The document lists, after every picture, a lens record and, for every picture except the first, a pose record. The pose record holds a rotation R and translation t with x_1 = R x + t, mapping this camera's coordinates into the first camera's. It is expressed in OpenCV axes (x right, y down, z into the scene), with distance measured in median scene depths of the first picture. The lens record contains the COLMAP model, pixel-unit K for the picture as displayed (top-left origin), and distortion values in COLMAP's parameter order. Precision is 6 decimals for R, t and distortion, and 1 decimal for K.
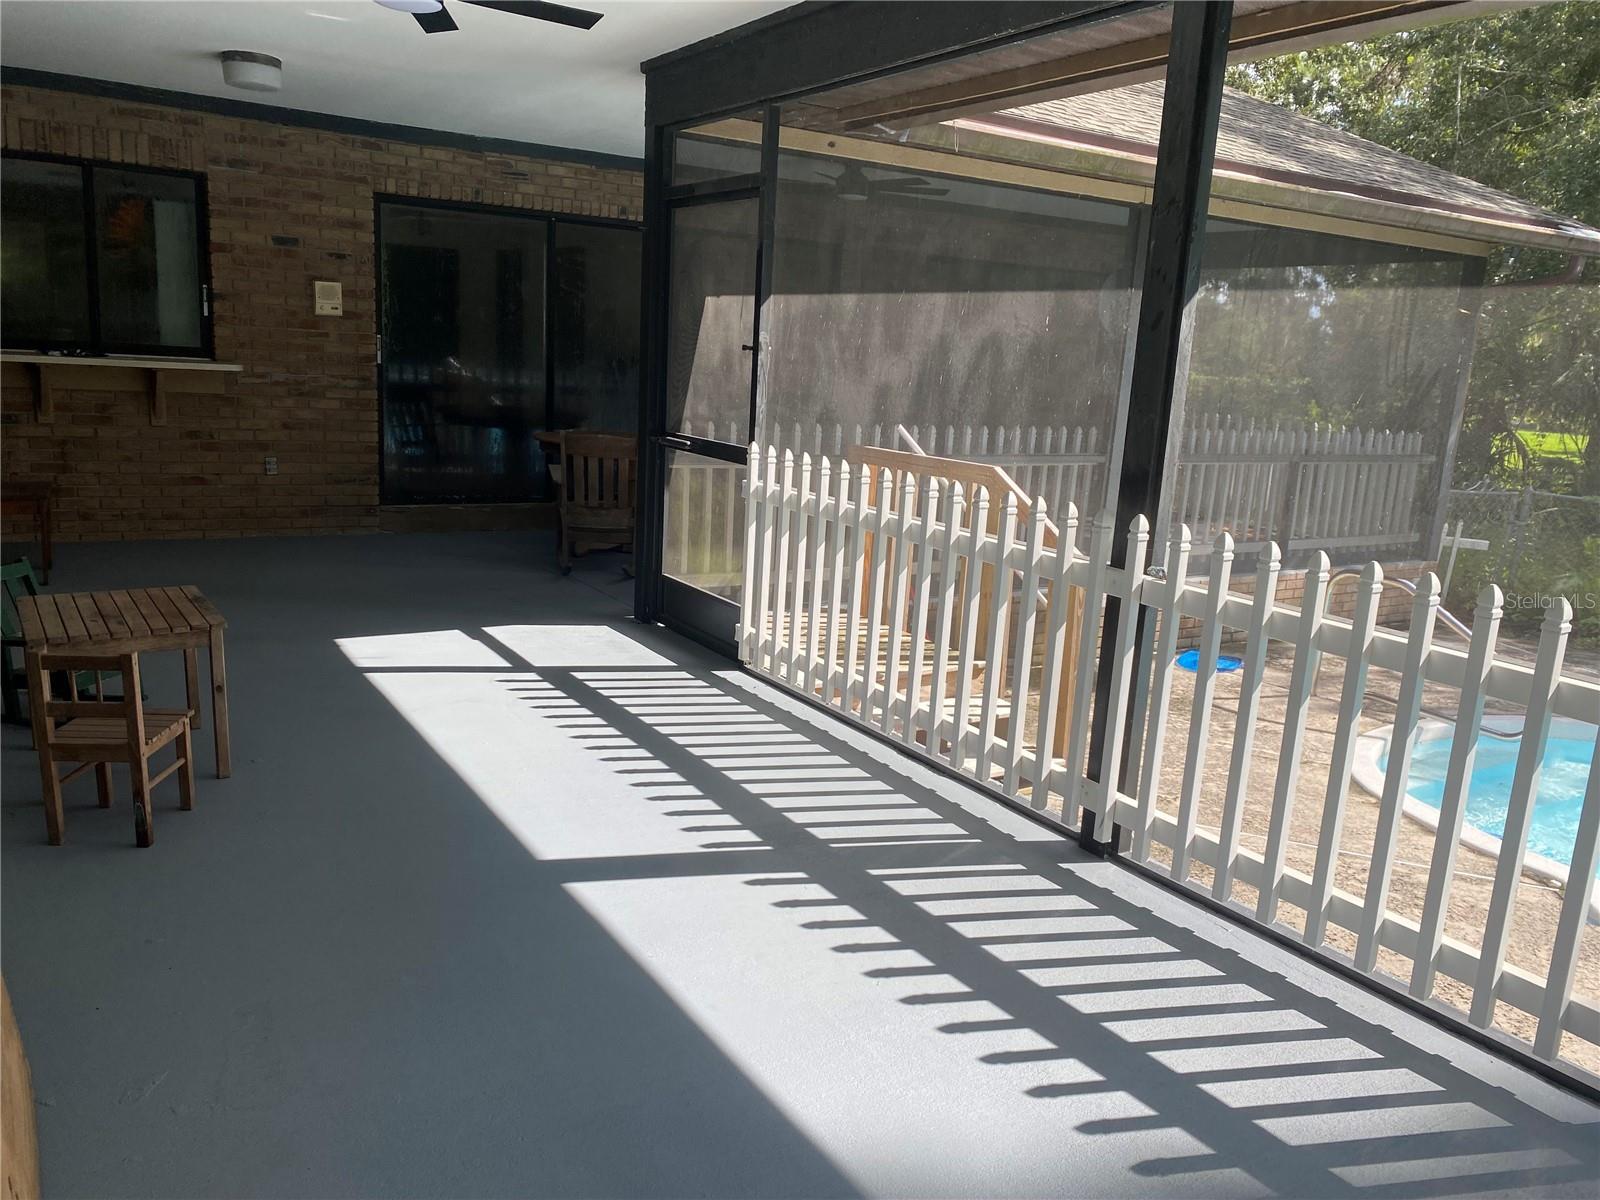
lens RADIAL K [[1284.2, 0, 807.1], [0, 1284.2, 644.0], [0, 0, 1]] dist [0.094107, -0.239763]
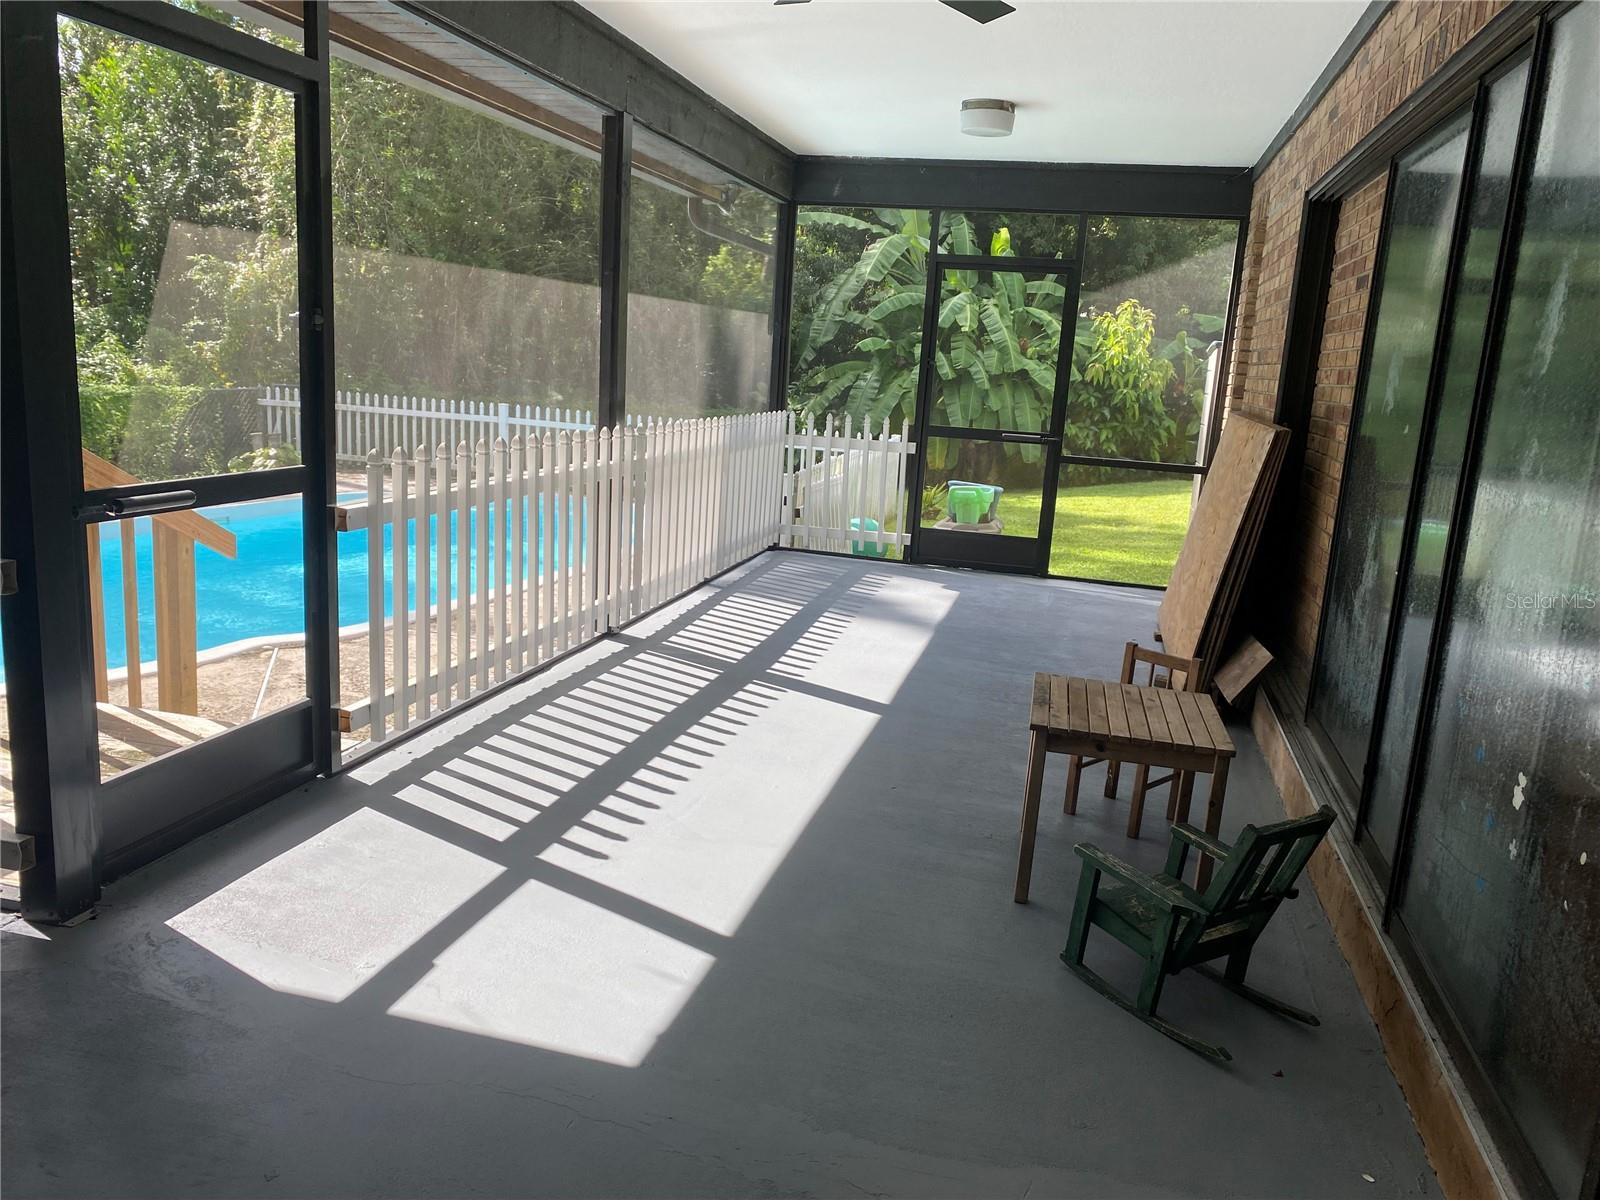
lens RADIAL K [[1284.2, 0, 807.1], [0, 1284.2, 644.0], [0, 0, 1]] dist [0.094107, -0.239763]
pose [[-0.710548, -0.245416, 0.659464, -0.980664], [0.067407, 0.909155, 0.410966, -0.458413], [-0.700413, 0.336463, -0.629456, 1.775521]]
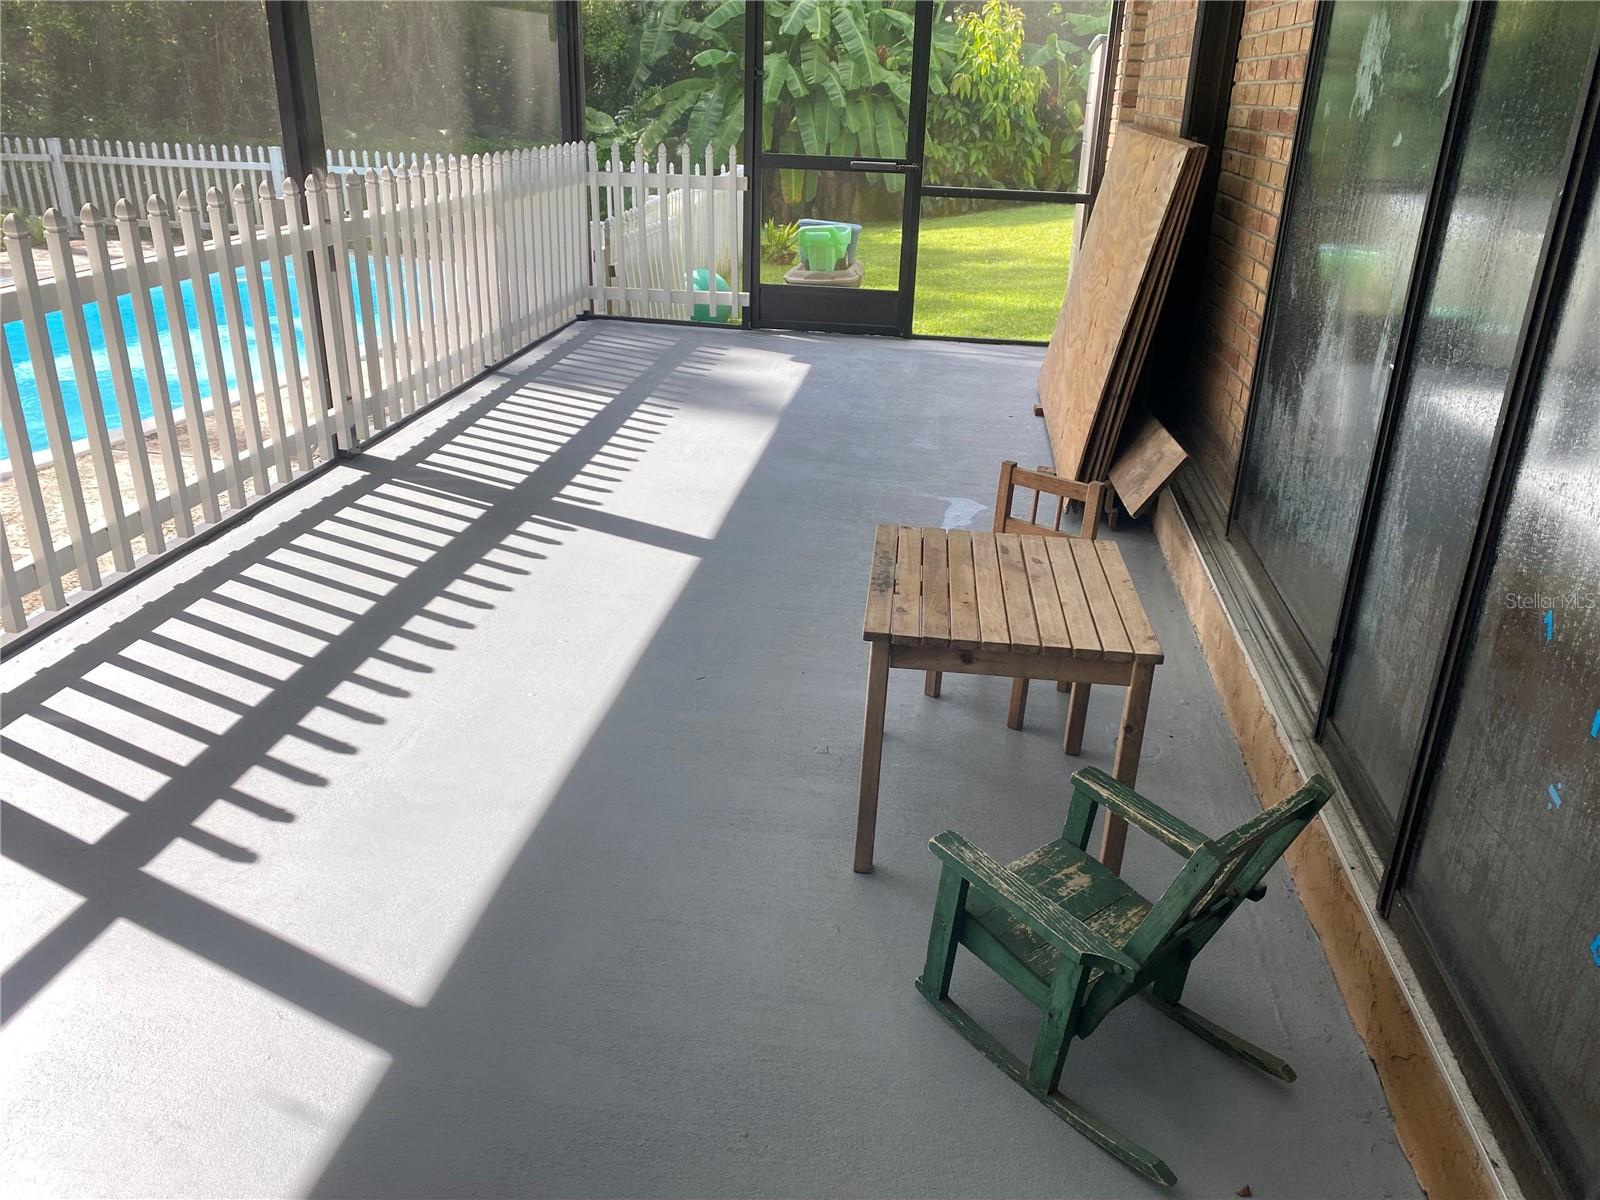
lens RADIAL K [[1284.2, 0, 807.1], [0, 1284.2, 644.0], [0, 0, 1]] dist [0.094107, -0.239763]
pose [[-0.781833, -0.314369, 0.538432, -0.823346], [0.077560, 0.807834, 0.584284, -0.378233], [-0.618645, 0.498574, -0.607209, 1.514543]]
